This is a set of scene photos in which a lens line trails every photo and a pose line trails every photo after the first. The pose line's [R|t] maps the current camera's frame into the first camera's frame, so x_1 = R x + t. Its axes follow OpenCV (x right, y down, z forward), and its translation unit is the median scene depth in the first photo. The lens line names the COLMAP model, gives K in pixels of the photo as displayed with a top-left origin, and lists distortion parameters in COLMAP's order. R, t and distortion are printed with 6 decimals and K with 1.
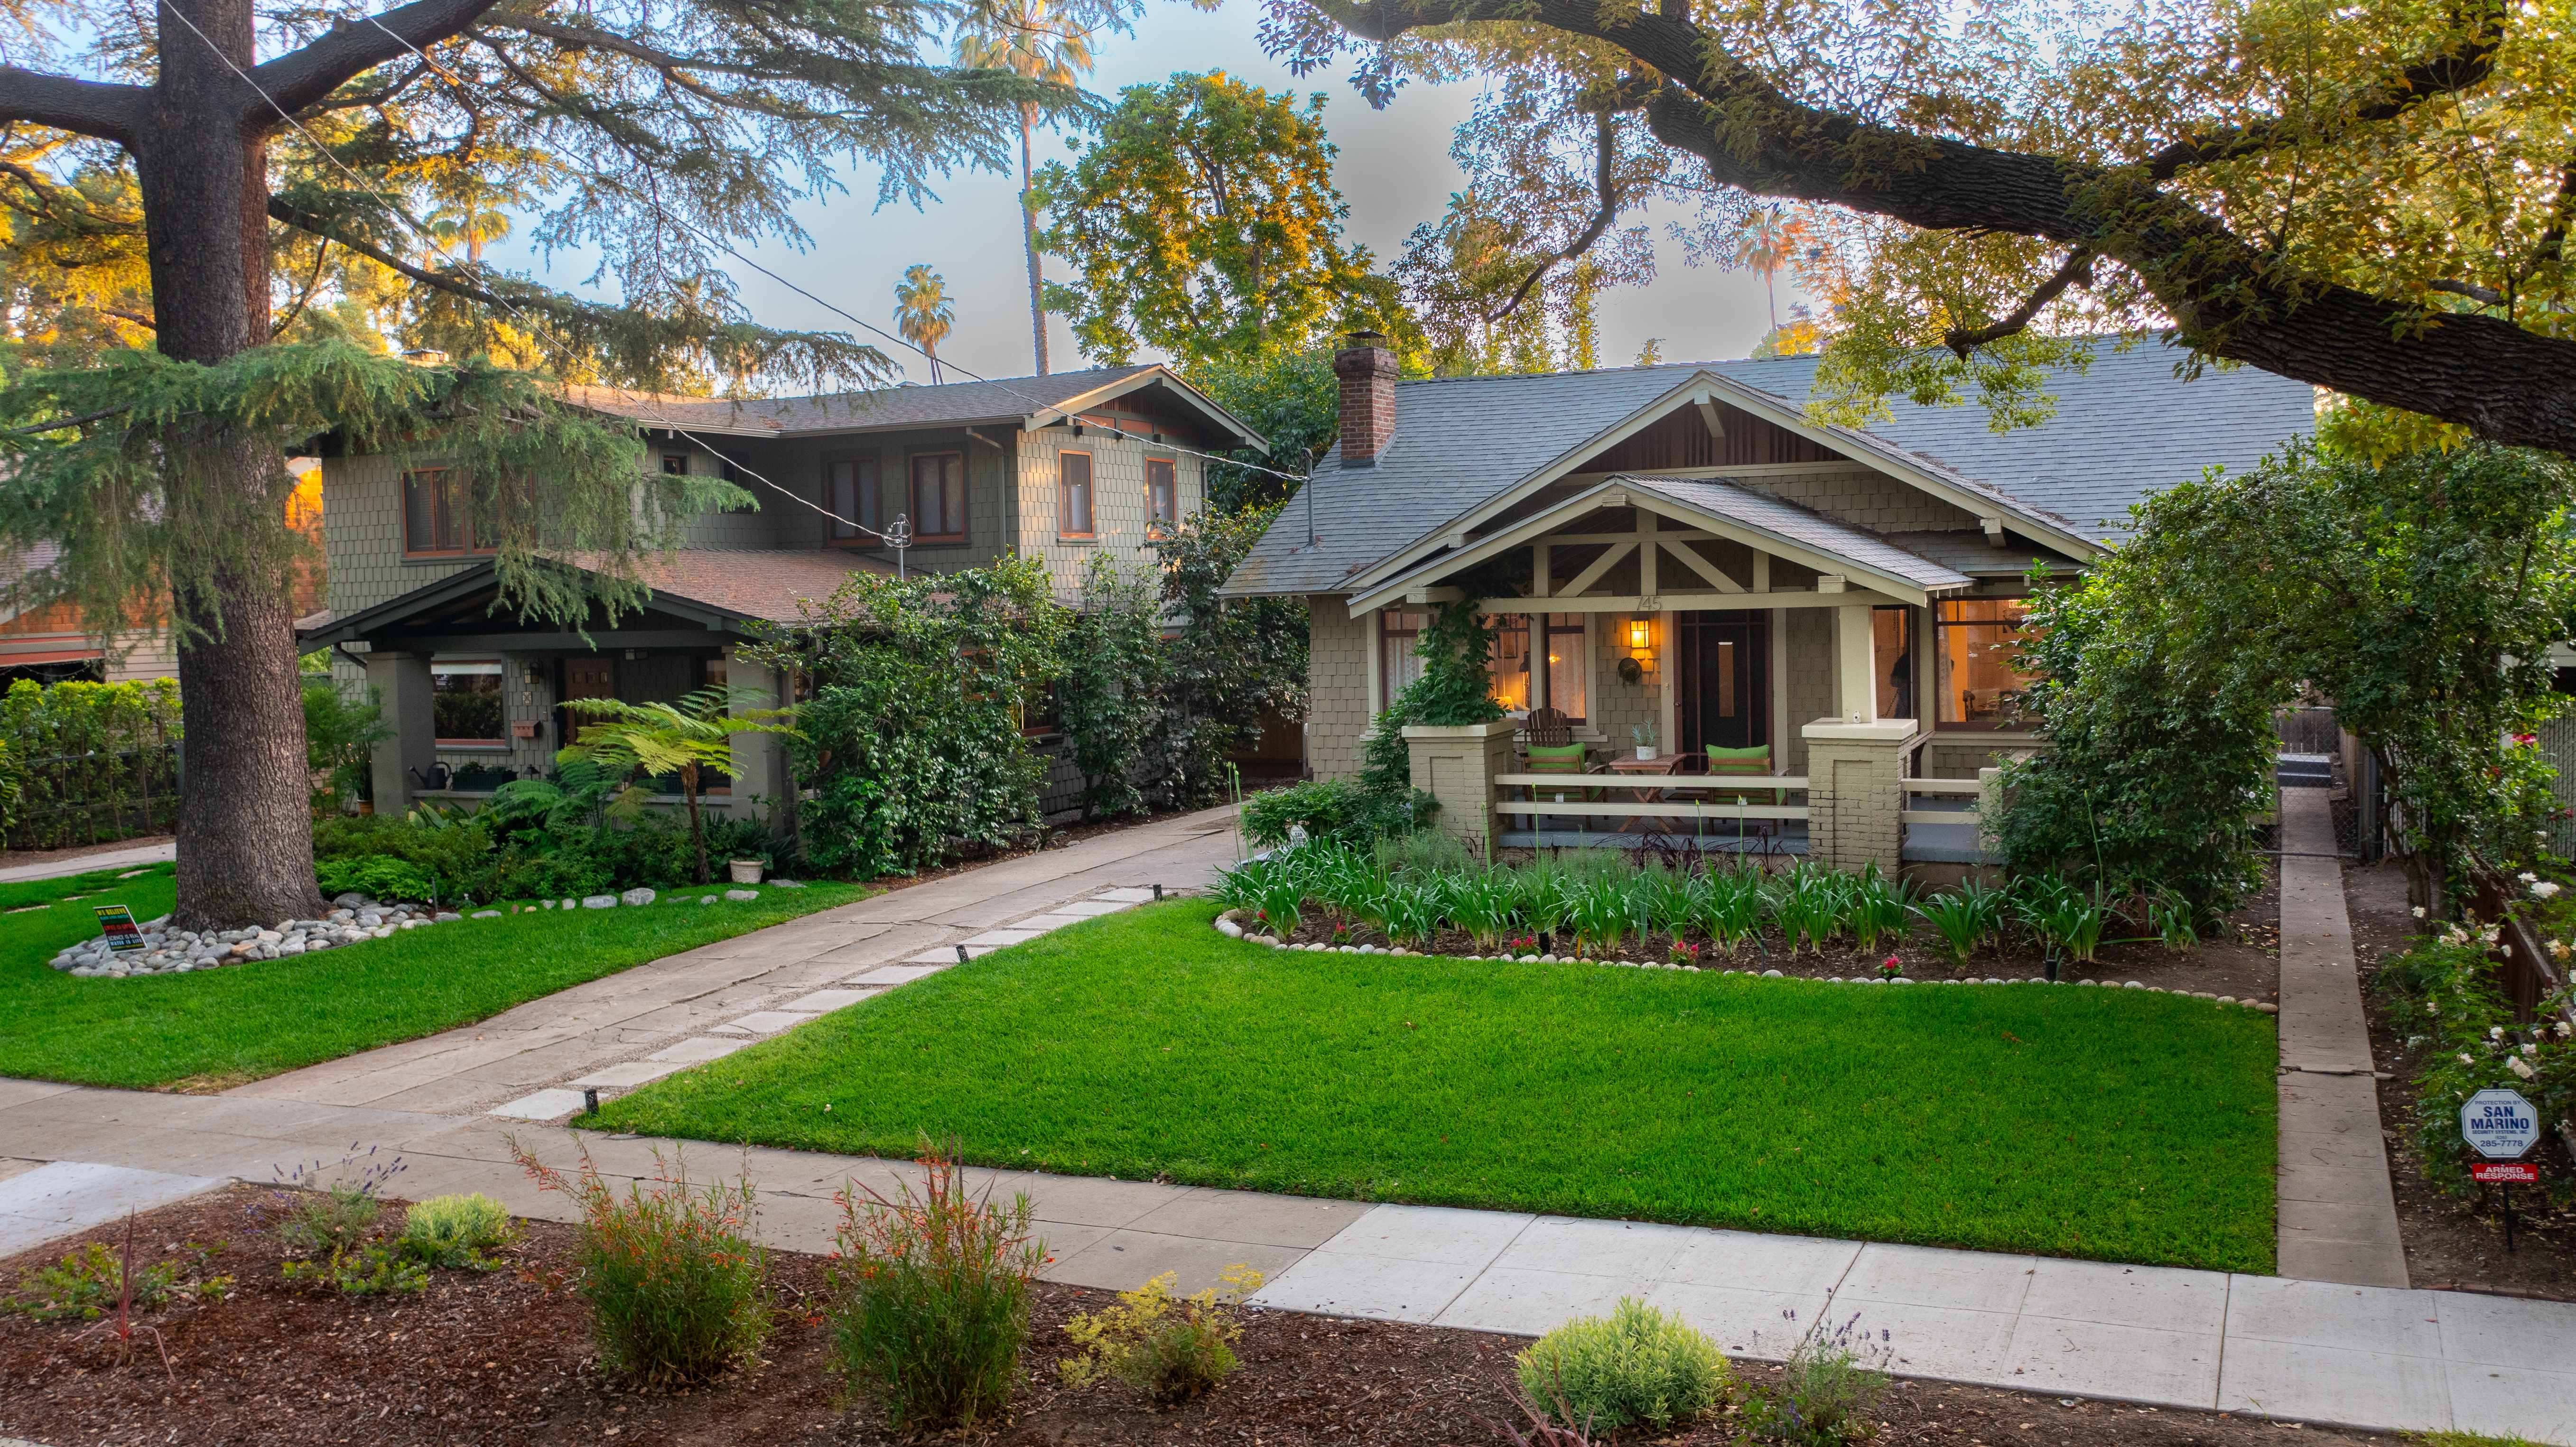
lens RADIAL K [[2051.6, 0, 1289.3], [0, 2051.6, 715.4], [0, 0, 1]] dist [-0.018638, 0.002836]
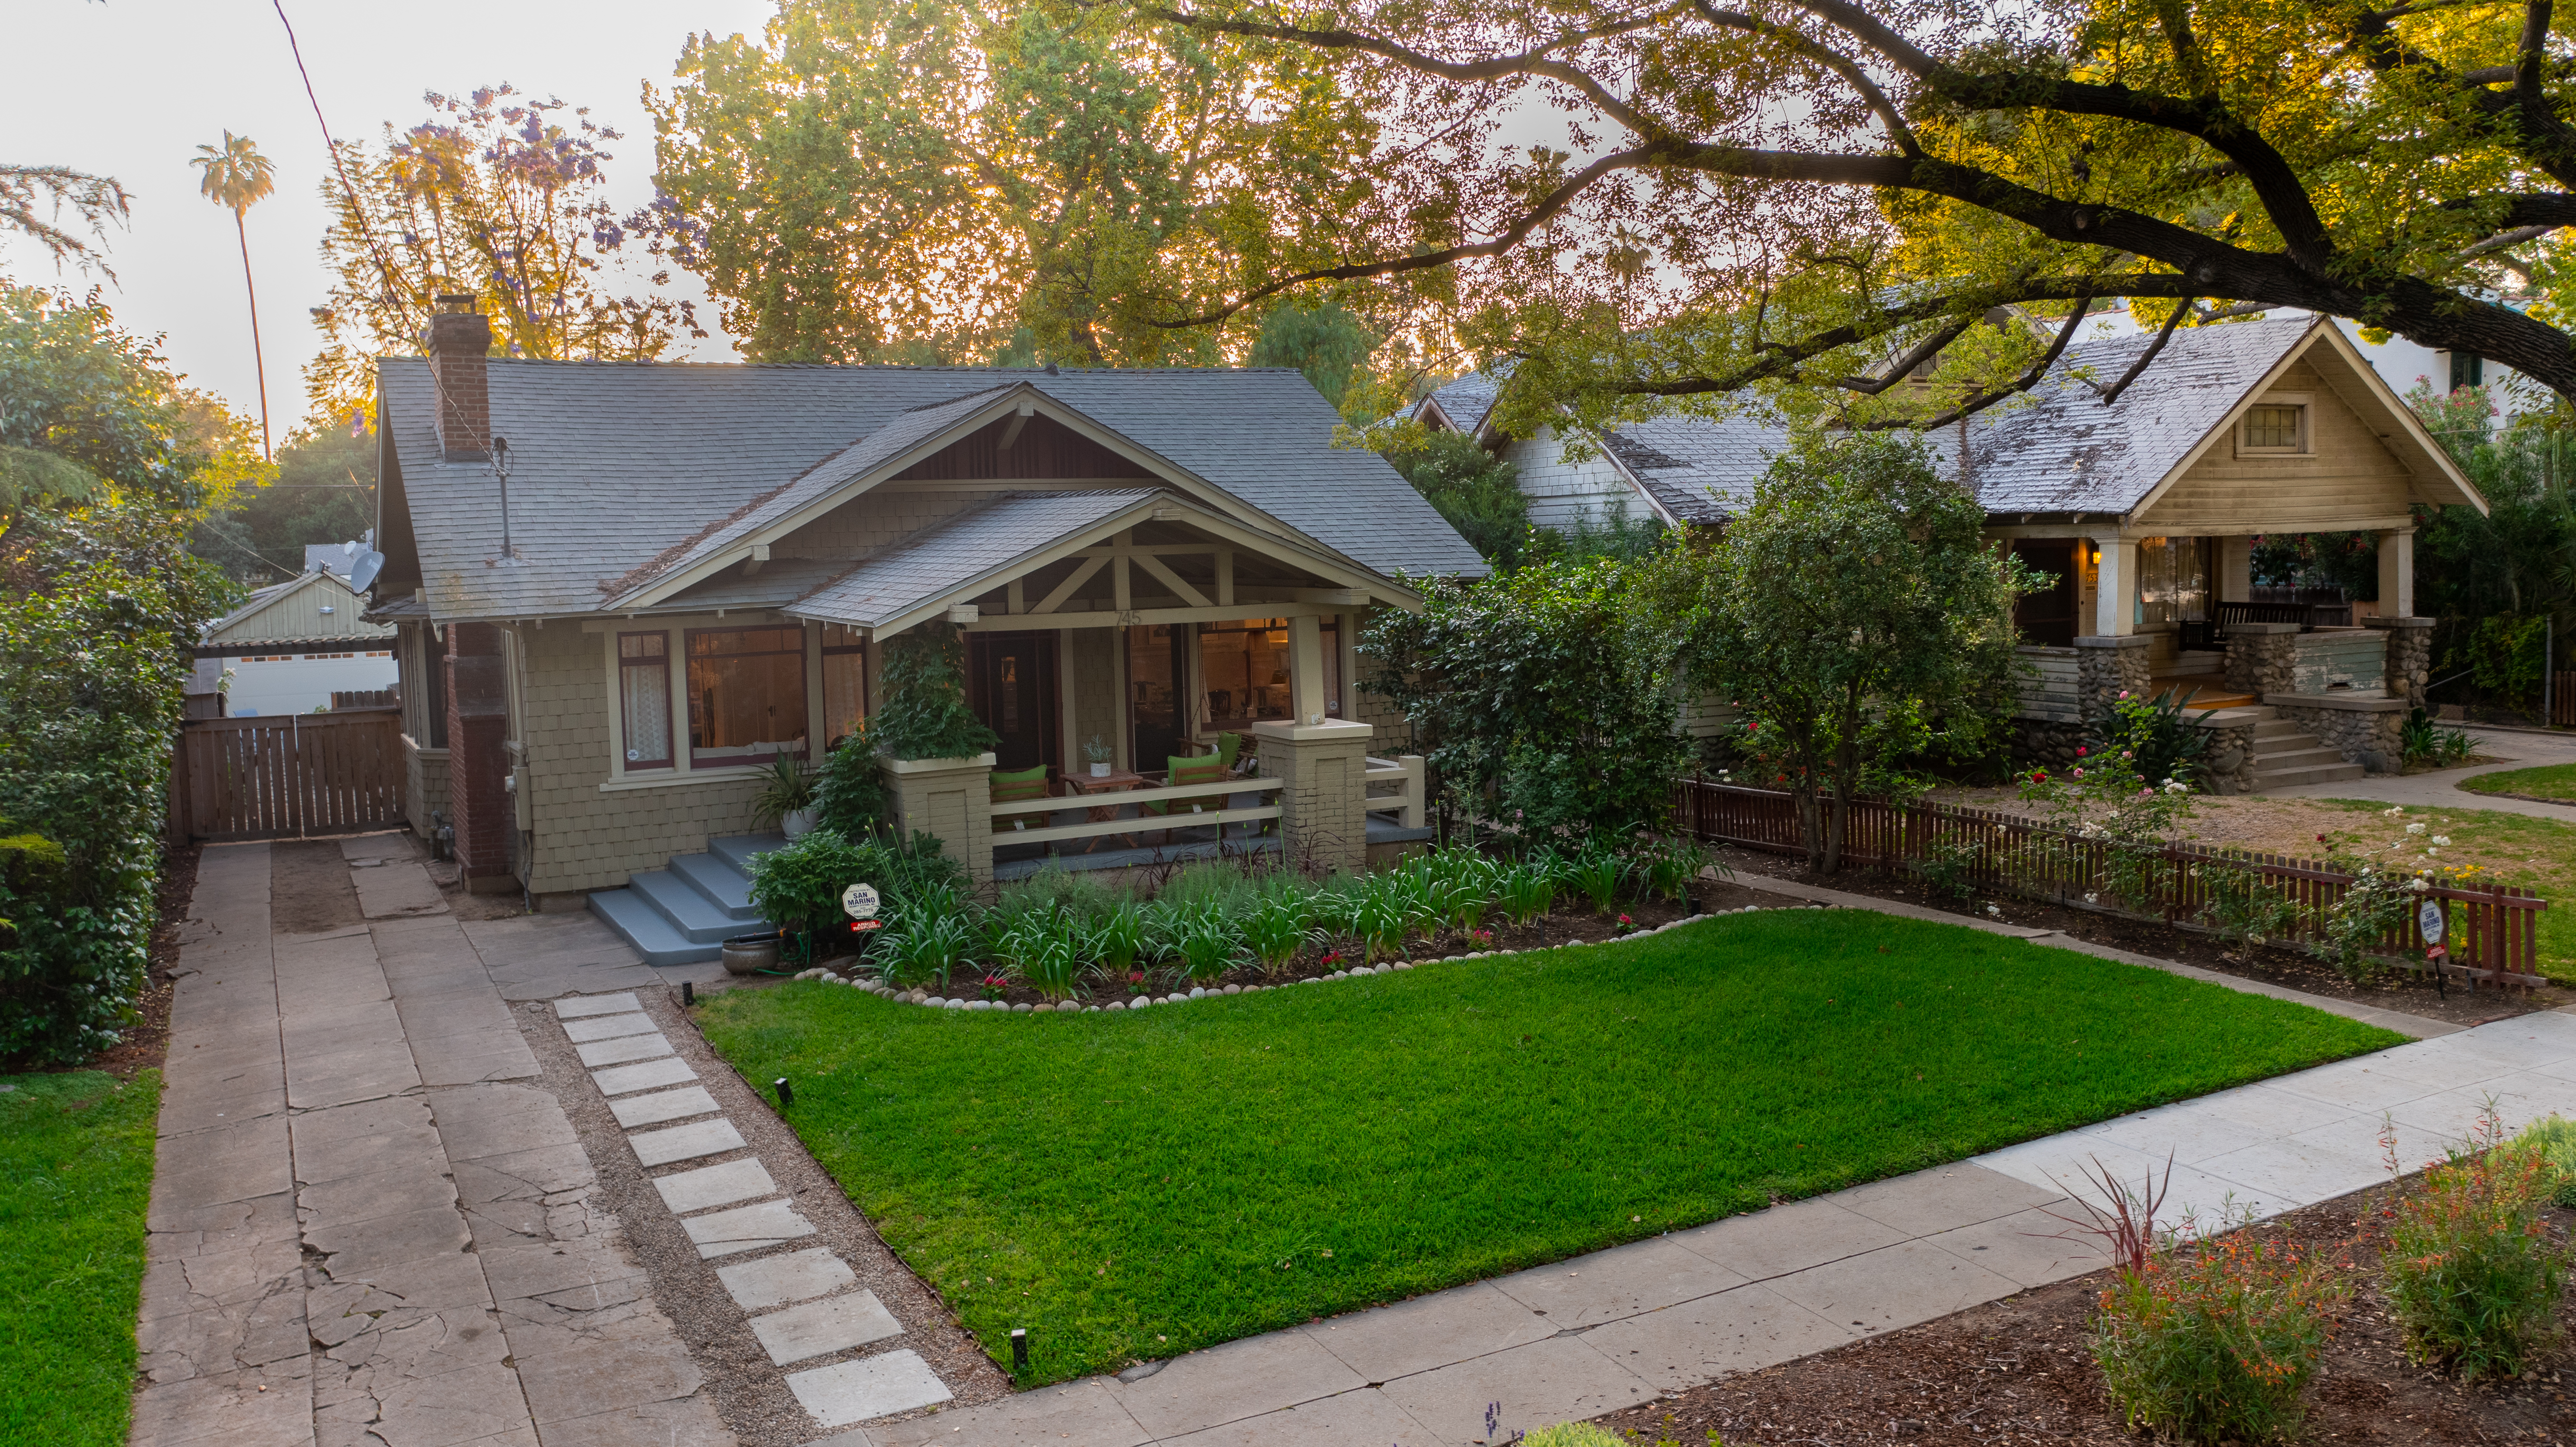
lens RADIAL K [[2050.4, 0, 1288.0], [0, 2050.4, 723.5], [0, 0, 1]] dist [-0.005088, -0.002449]
pose [[0.596147, -0.056910, 0.800856, -0.547226], [0.060151, 0.997847, 0.026133, -0.023833], [-0.800619, 0.032594, 0.598287, 0.330395]]
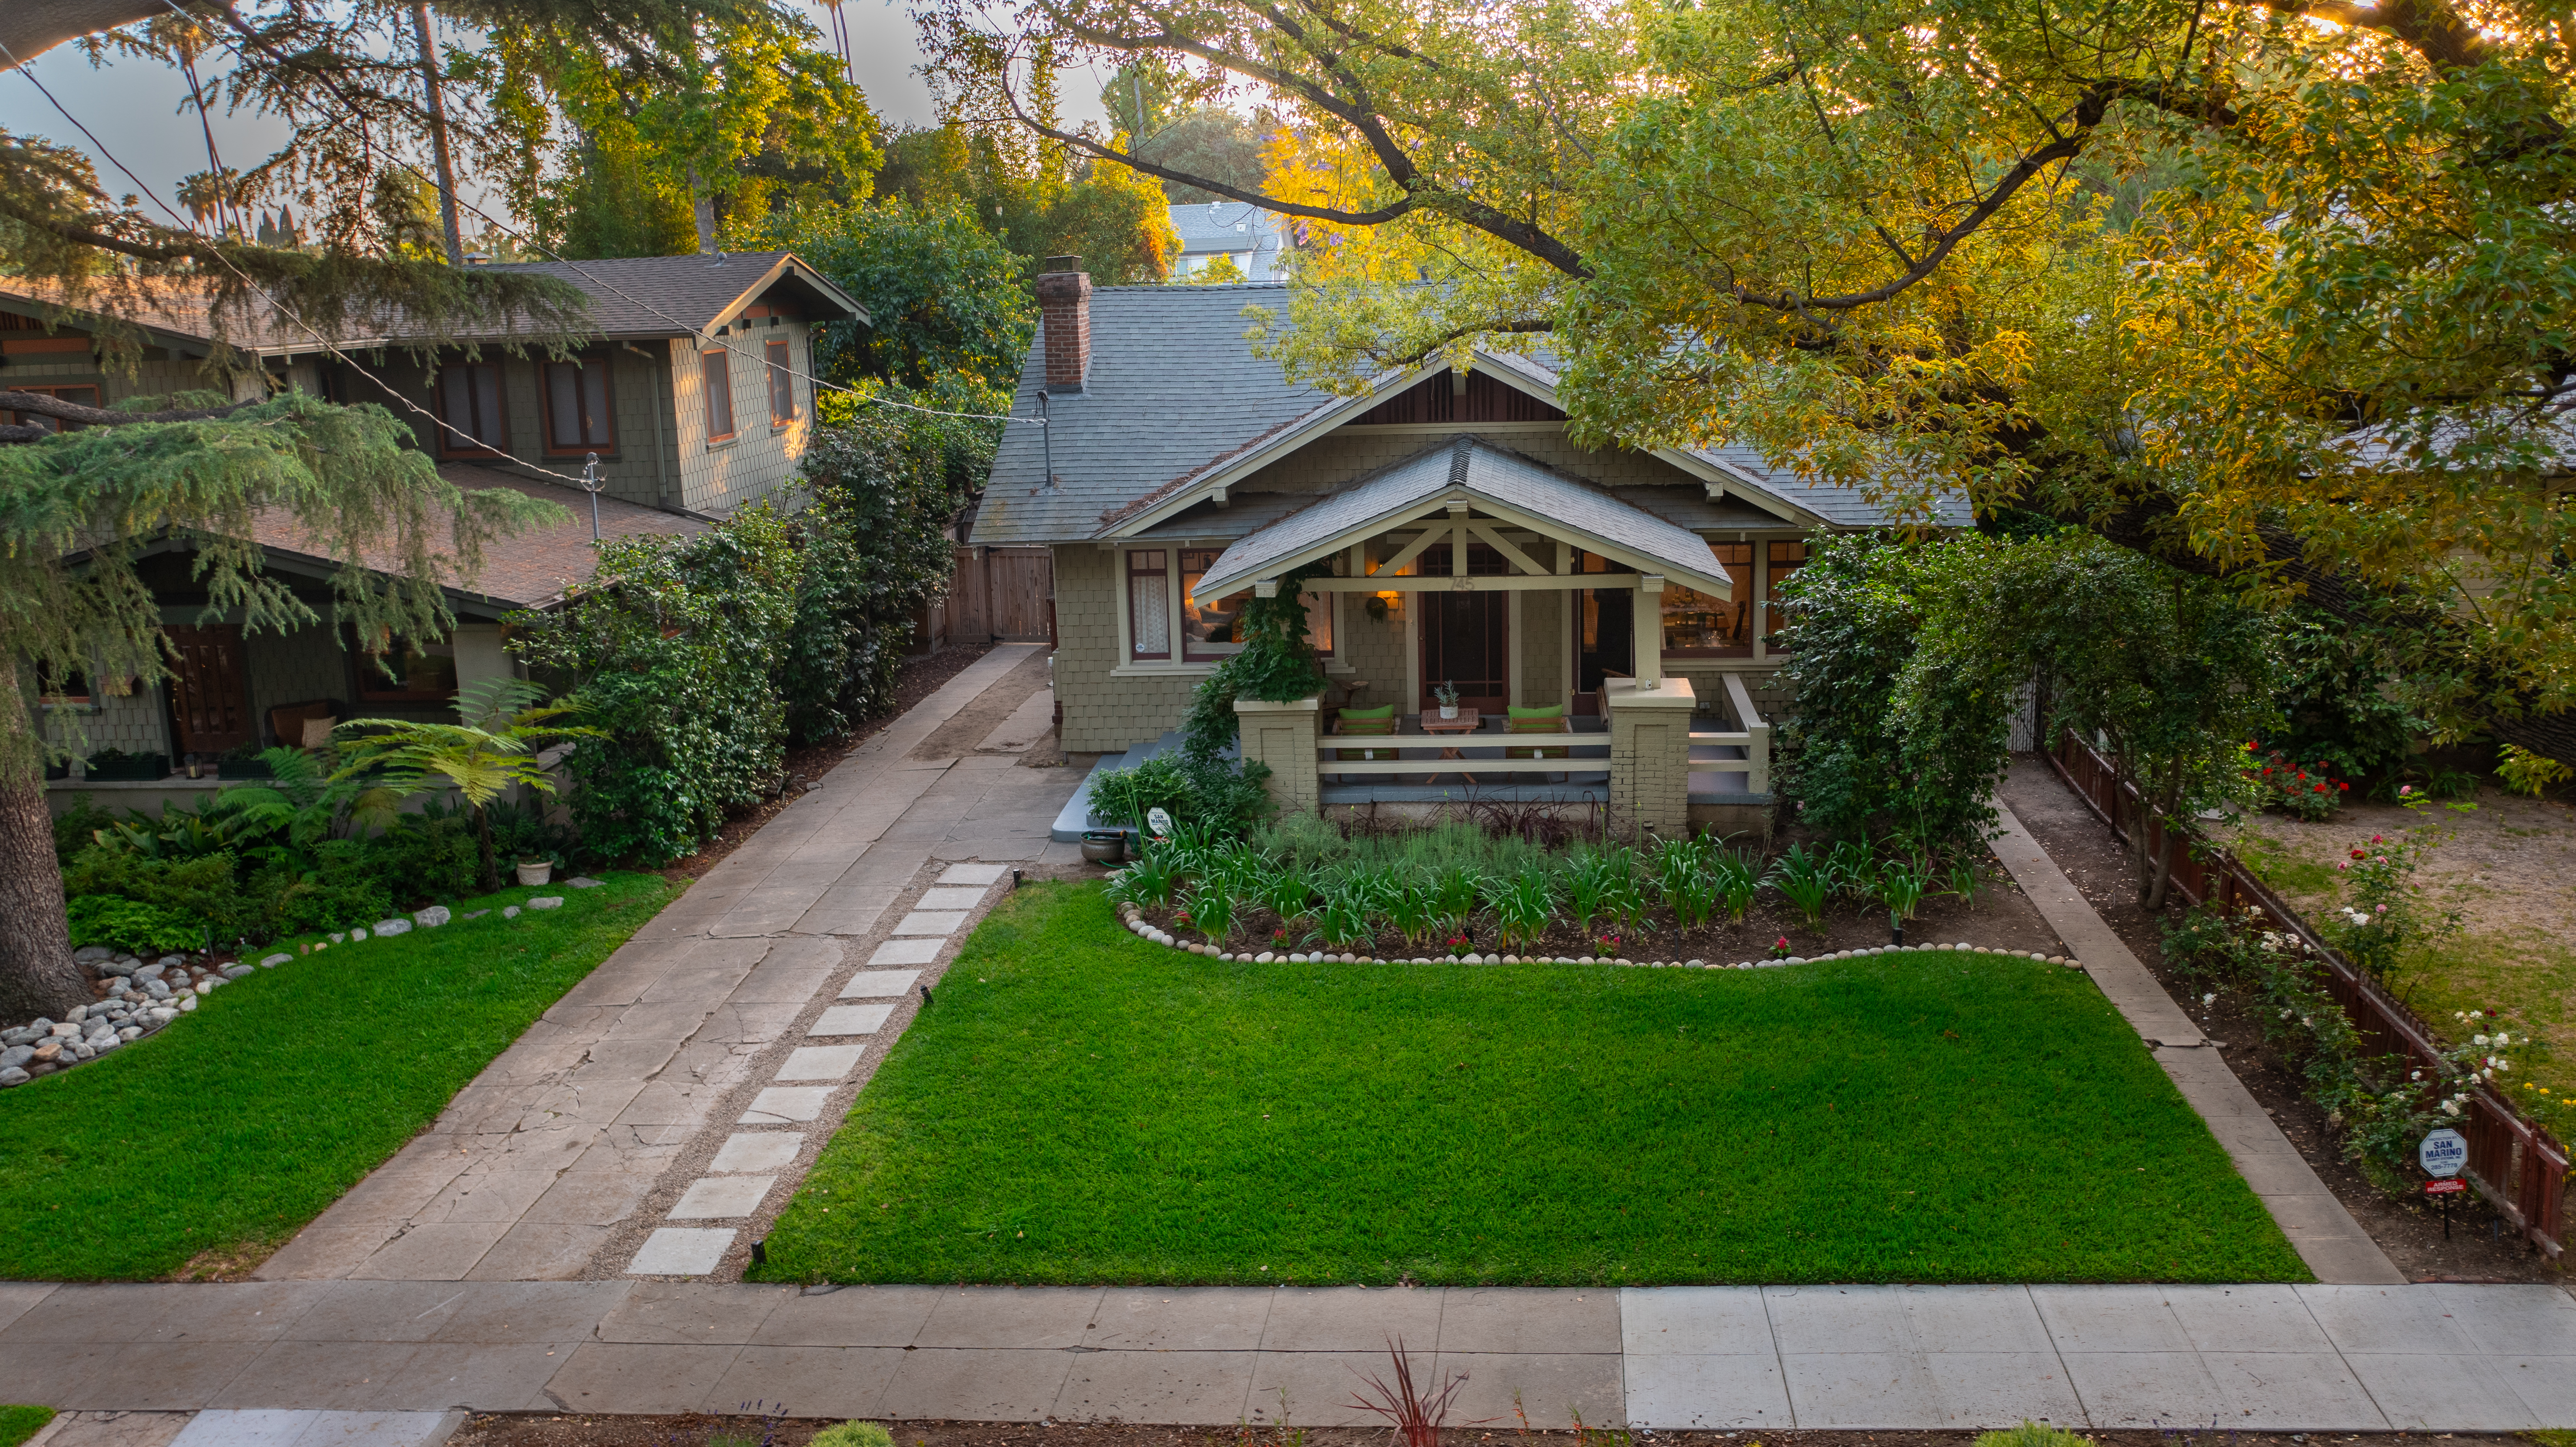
lens RADIAL K [[2051.5, 0, 1289.3], [0, 2051.5, 715.4], [0, 0, 1]] dist [-0.018638, 0.002836]
pose [[0.940004, -0.075616, 0.332678, -0.270647], [0.024536, 0.987587, 0.155145, -0.150666], [-0.340280, -0.137674, 0.930191, -0.003974]]
